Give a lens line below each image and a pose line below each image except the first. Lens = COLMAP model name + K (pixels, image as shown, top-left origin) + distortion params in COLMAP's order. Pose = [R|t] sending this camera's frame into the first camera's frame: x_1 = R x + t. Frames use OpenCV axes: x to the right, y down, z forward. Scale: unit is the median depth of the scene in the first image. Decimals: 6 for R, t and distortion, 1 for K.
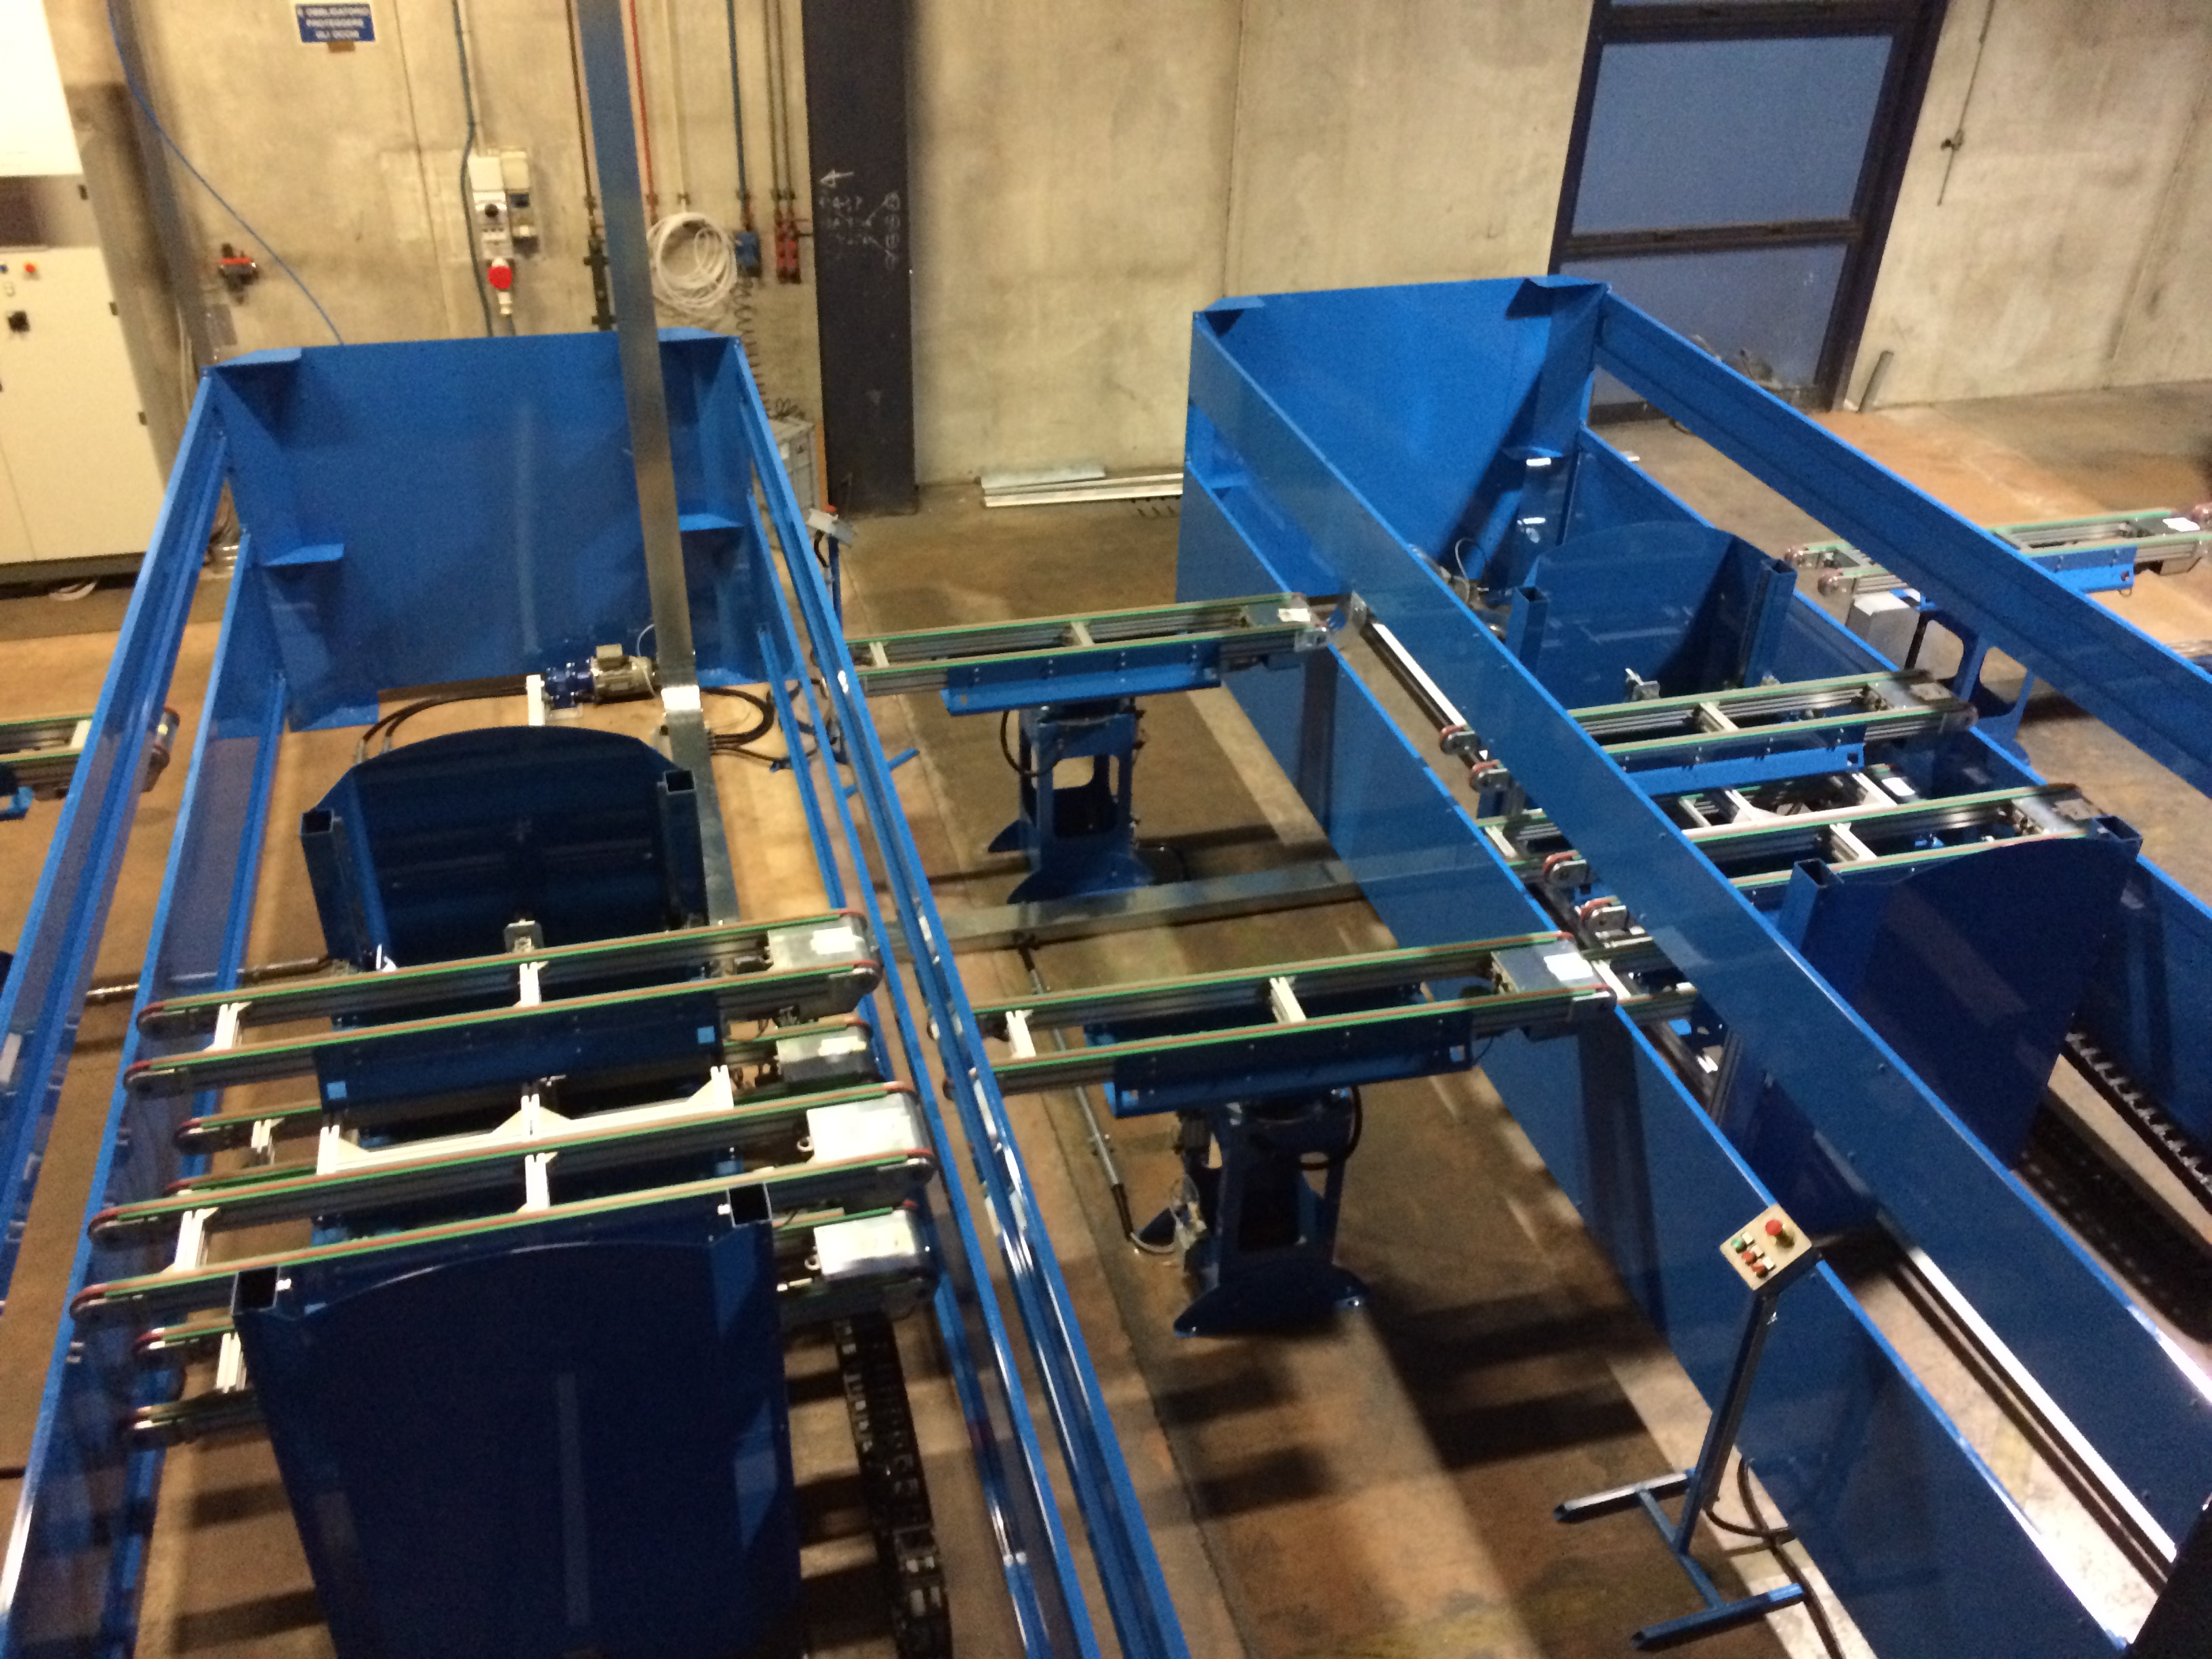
lens RADIAL K [[1896.0, 0, 1086.5], [0, 1896.0, 823.7], [0, 0, 1]] dist [0.082688, -0.116868]
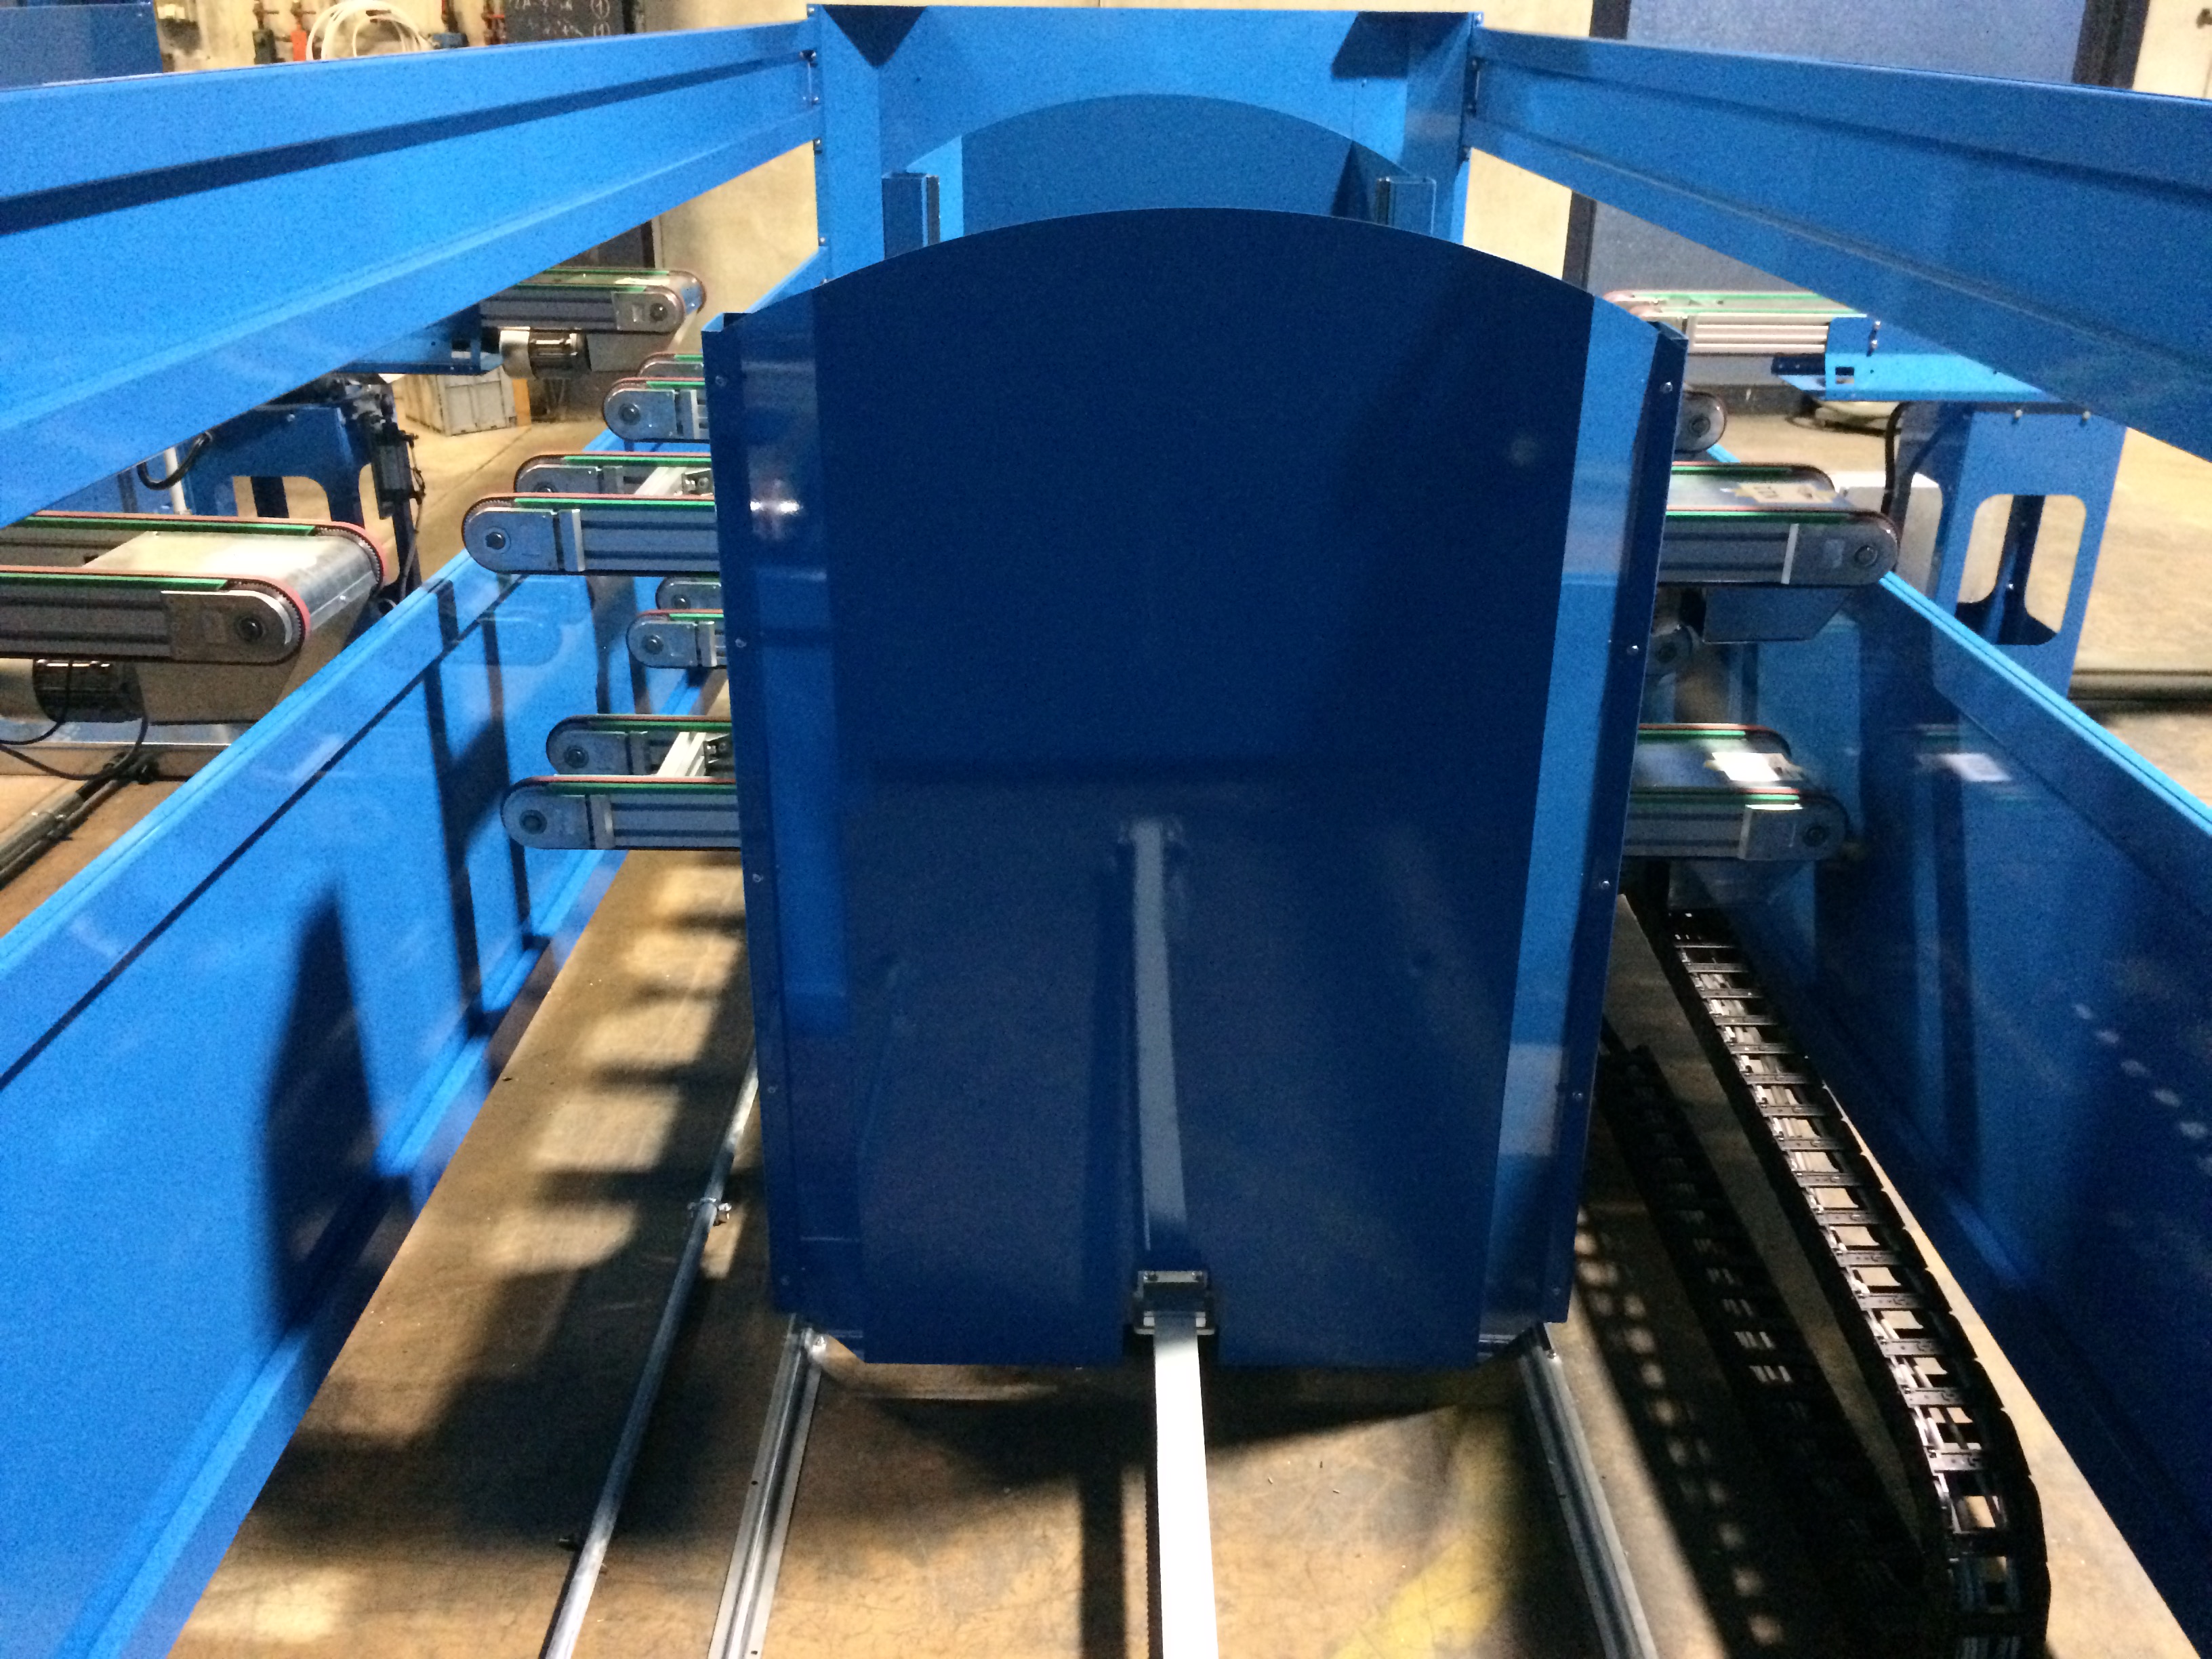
lens RADIAL K [[1896.0, 0, 1102.9], [0, 1896.0, 824.3], [0, 0, 1]] dist [0.082688, -0.116868]
pose [[0.965376, 0.088355, -0.245442, 0.329555], [-0.130161, 0.978549, -0.159690, 0.109658], [0.226068, 0.186108, 0.956168, 0.389248]]
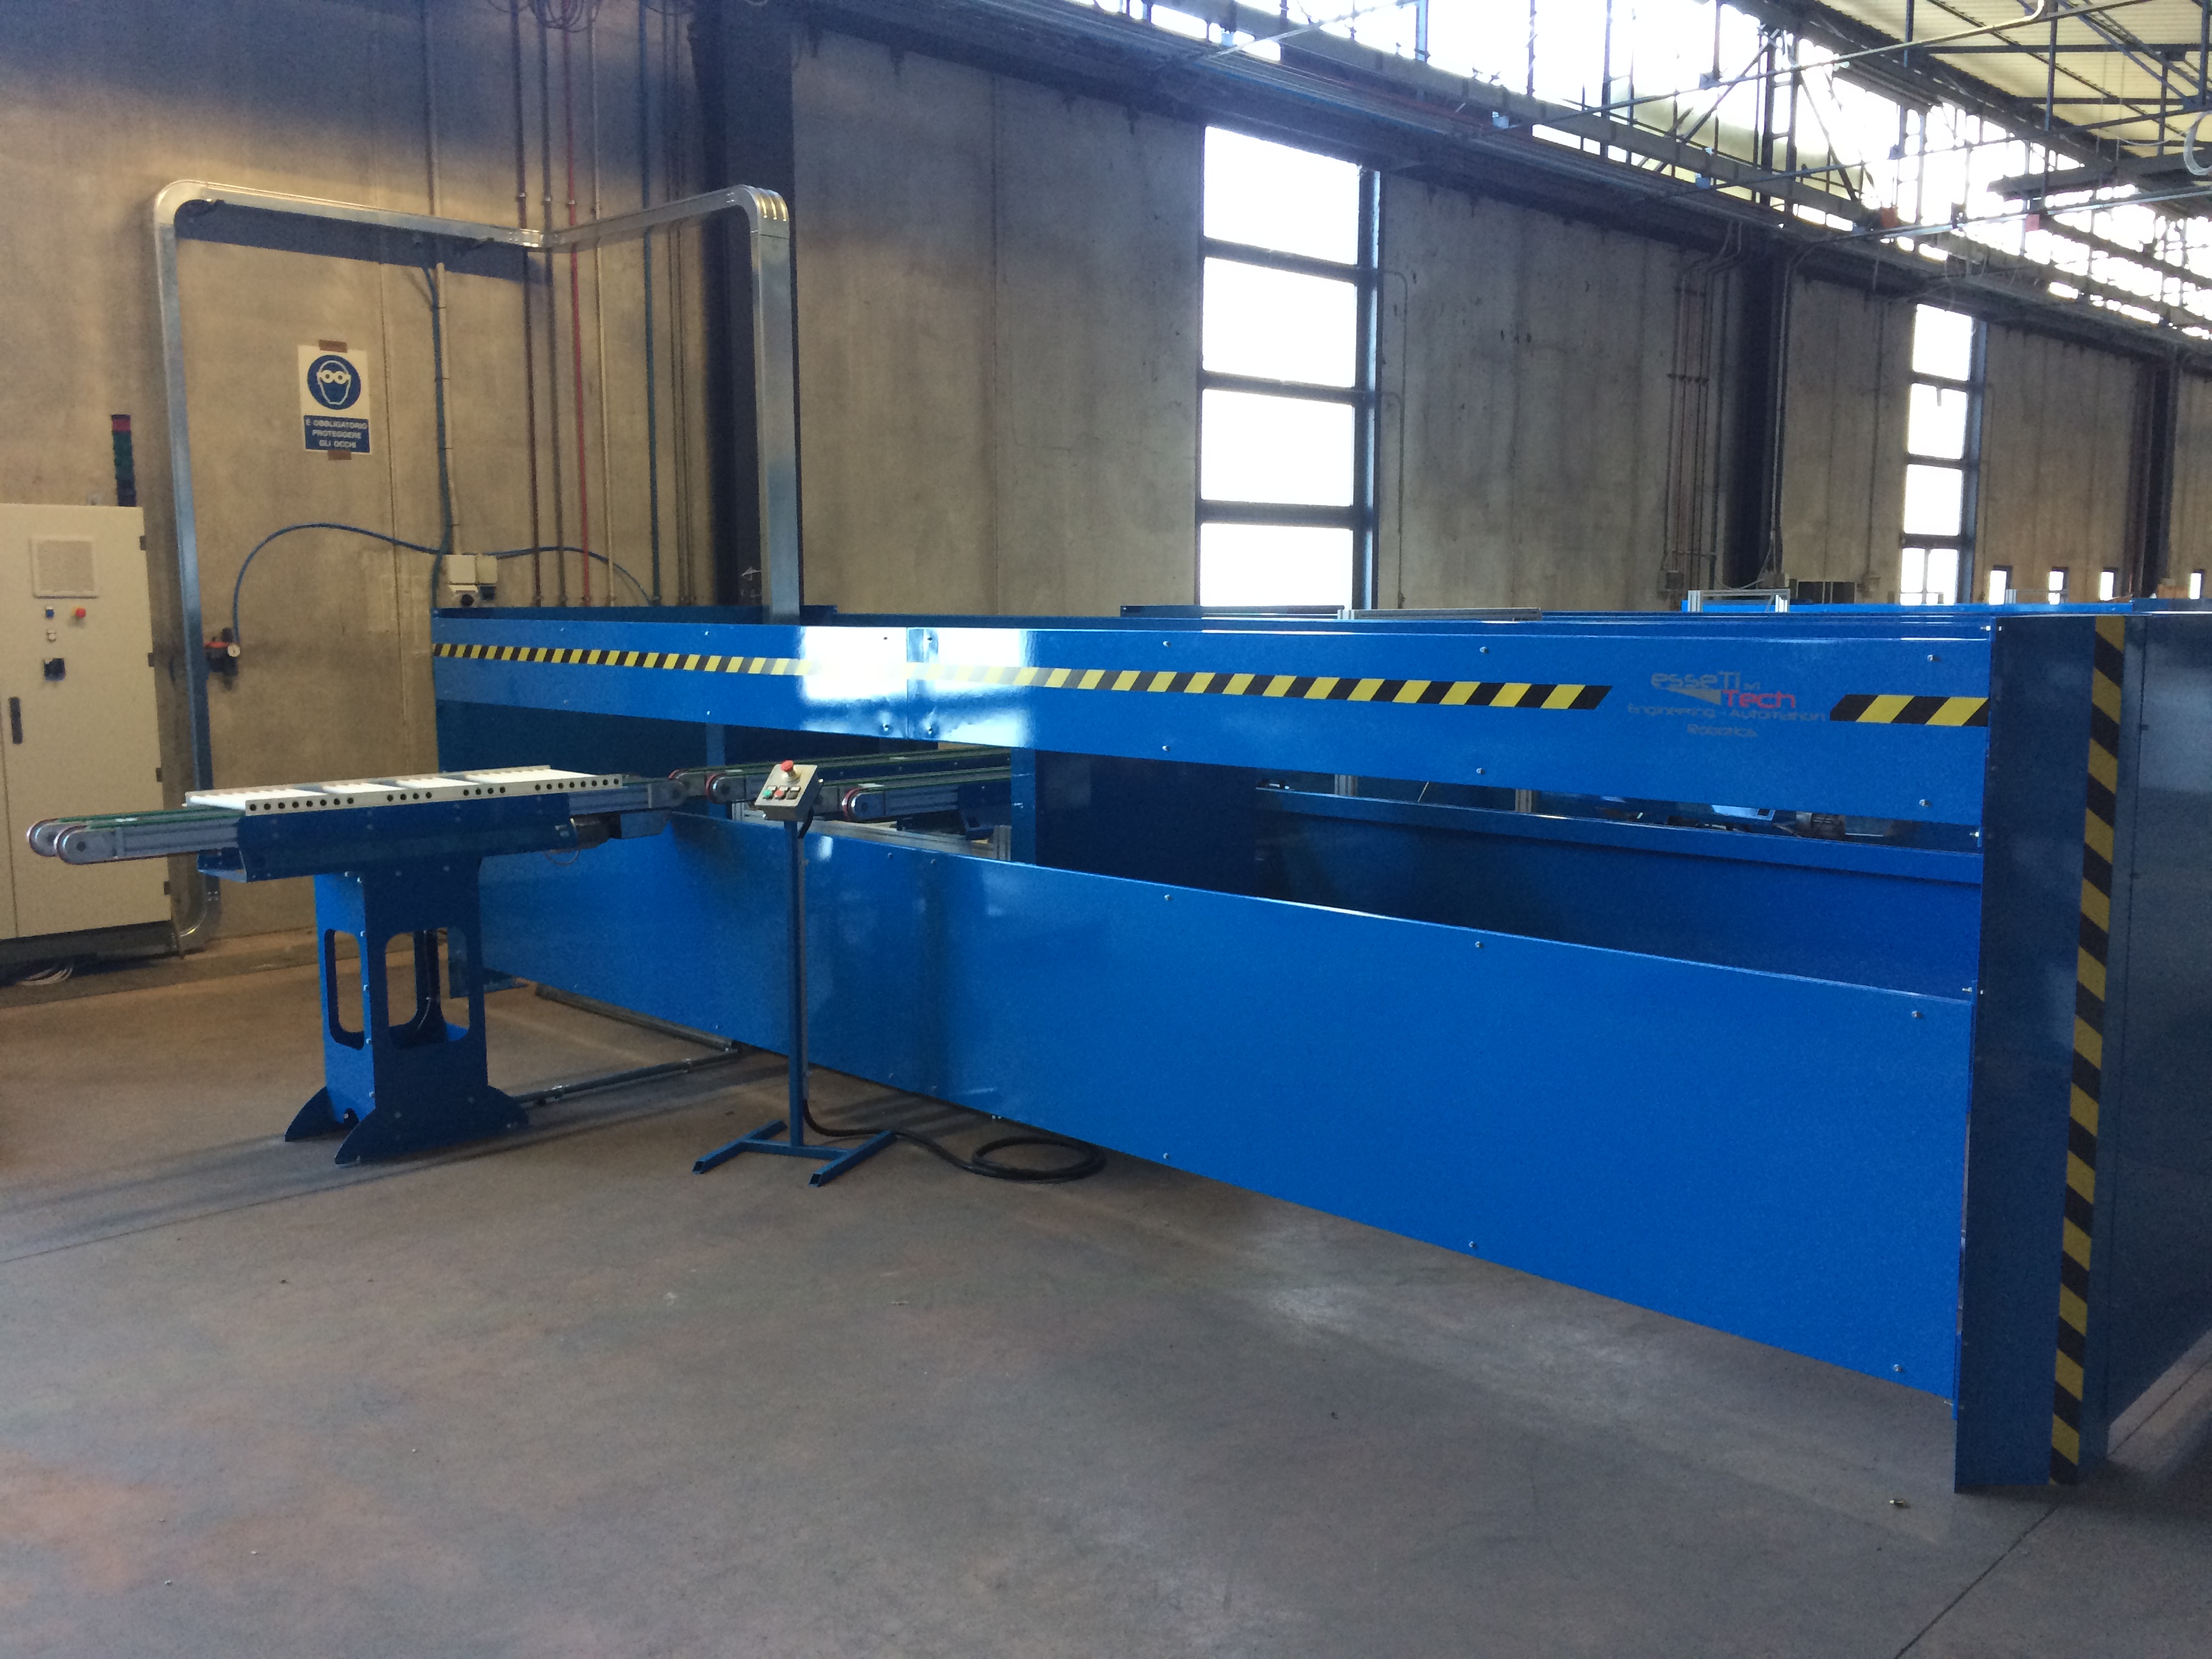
lens RADIAL K [[1896.0, 0, 1107.4], [0, 1896.0, 832.6], [0, 0, 1]] dist [0.082688, -0.116868]
pose [[0.870590, -0.091346, 0.483456, -0.541818], [0.292844, 0.885810, -0.359976, 0.302176], [-0.395368, 0.454968, 0.797927, 0.049844]]
